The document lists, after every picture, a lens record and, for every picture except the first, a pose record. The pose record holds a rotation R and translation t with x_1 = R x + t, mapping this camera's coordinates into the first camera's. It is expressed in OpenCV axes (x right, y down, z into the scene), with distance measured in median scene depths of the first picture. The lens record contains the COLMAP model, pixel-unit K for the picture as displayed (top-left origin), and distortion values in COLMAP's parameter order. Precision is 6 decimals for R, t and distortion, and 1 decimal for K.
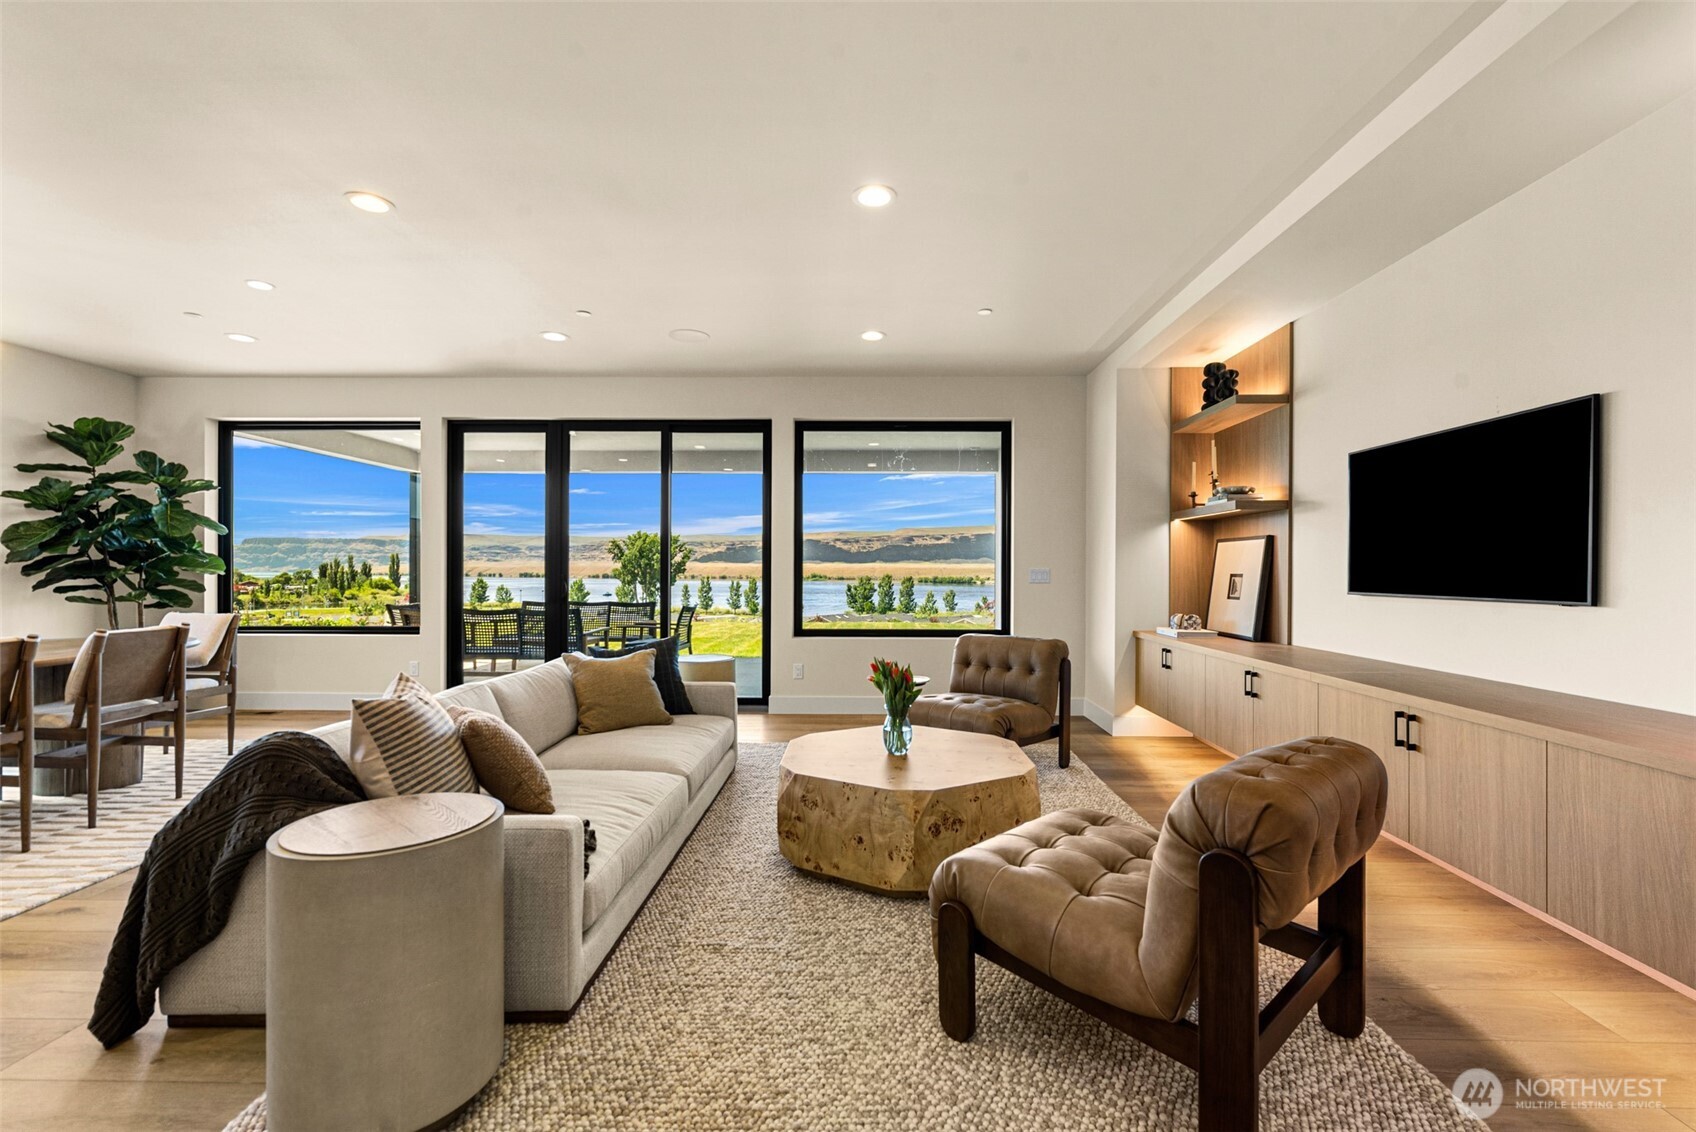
lens RADIAL K [[742.5, 0, 862.7], [0, 742.5, 568.4], [0, 0, 1]] dist [0.002082, 0.001069]
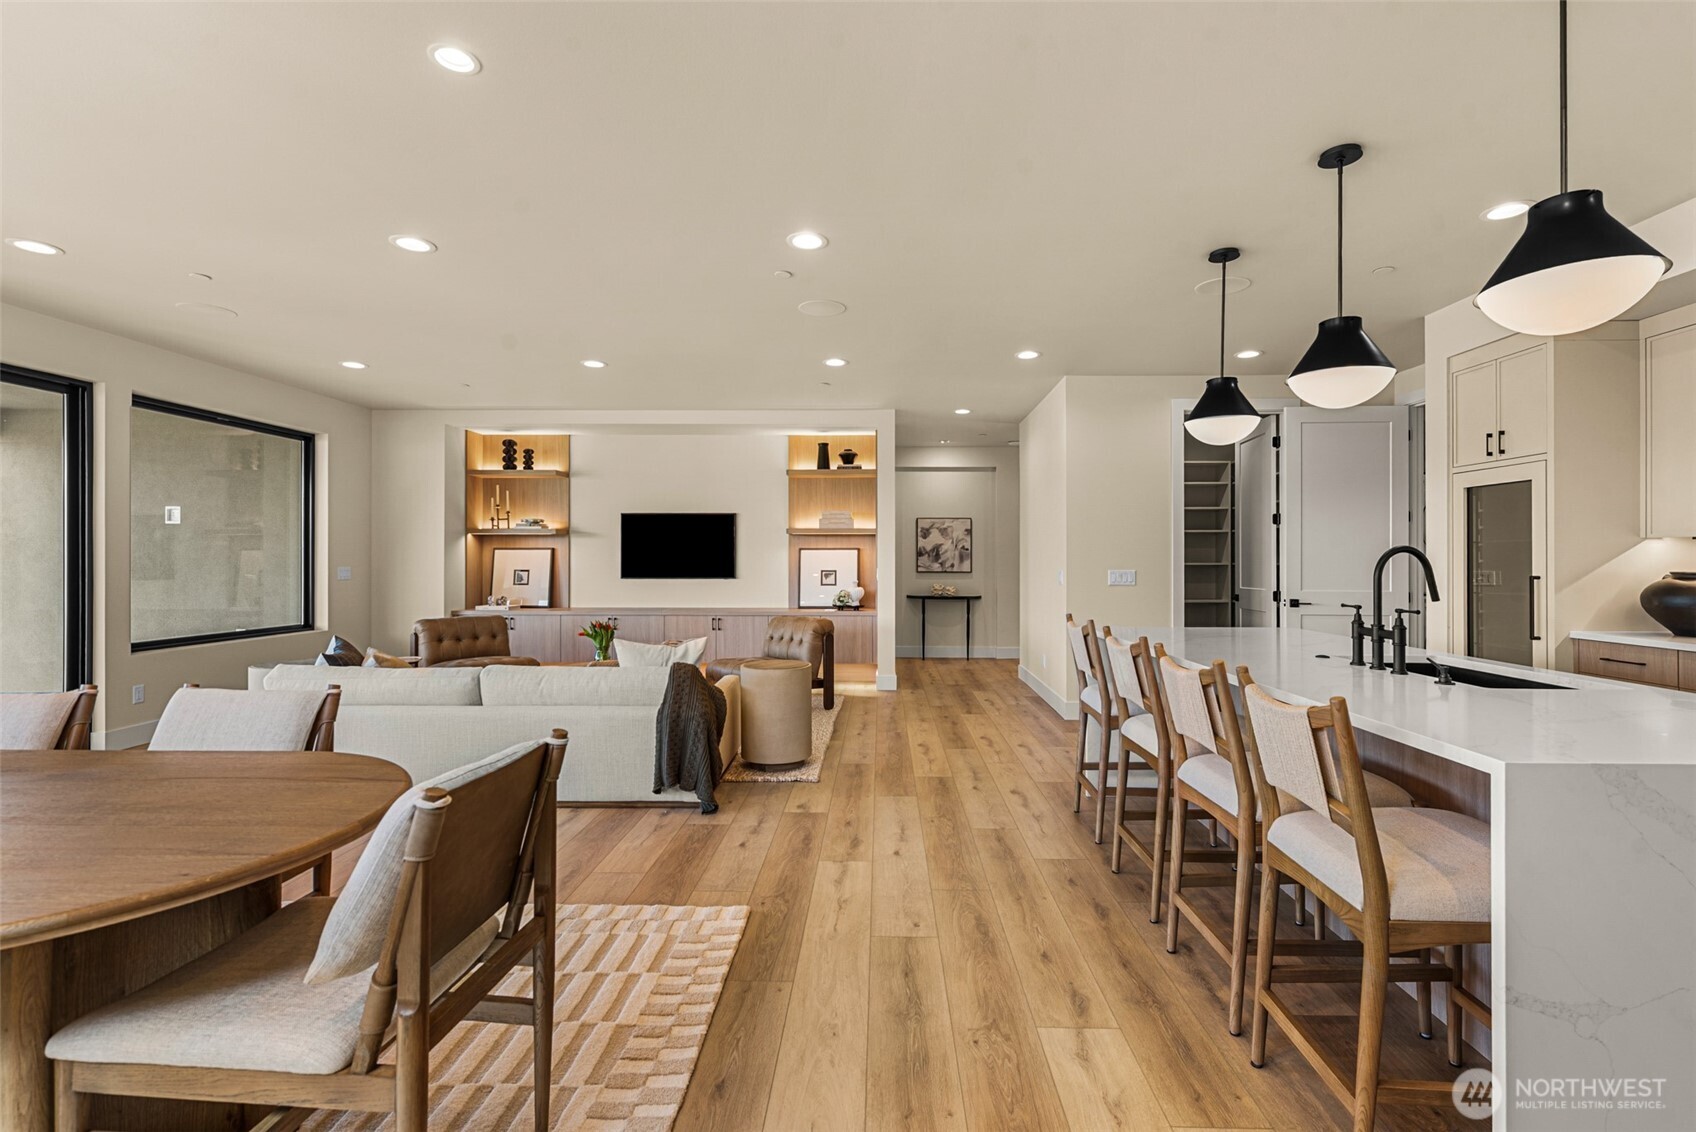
lens RADIAL K [[742.5, 0, 870.5], [0, 742.5, 557.1], [0, 0, 1]] dist [0.002082, 0.001069]
pose [[-0.003999, 0.003146, 0.999987, -1.209148], [-0.002807, 0.999991, -0.003157, -0.018802], [-0.999988, -0.002819, -0.003990, 0.232972]]
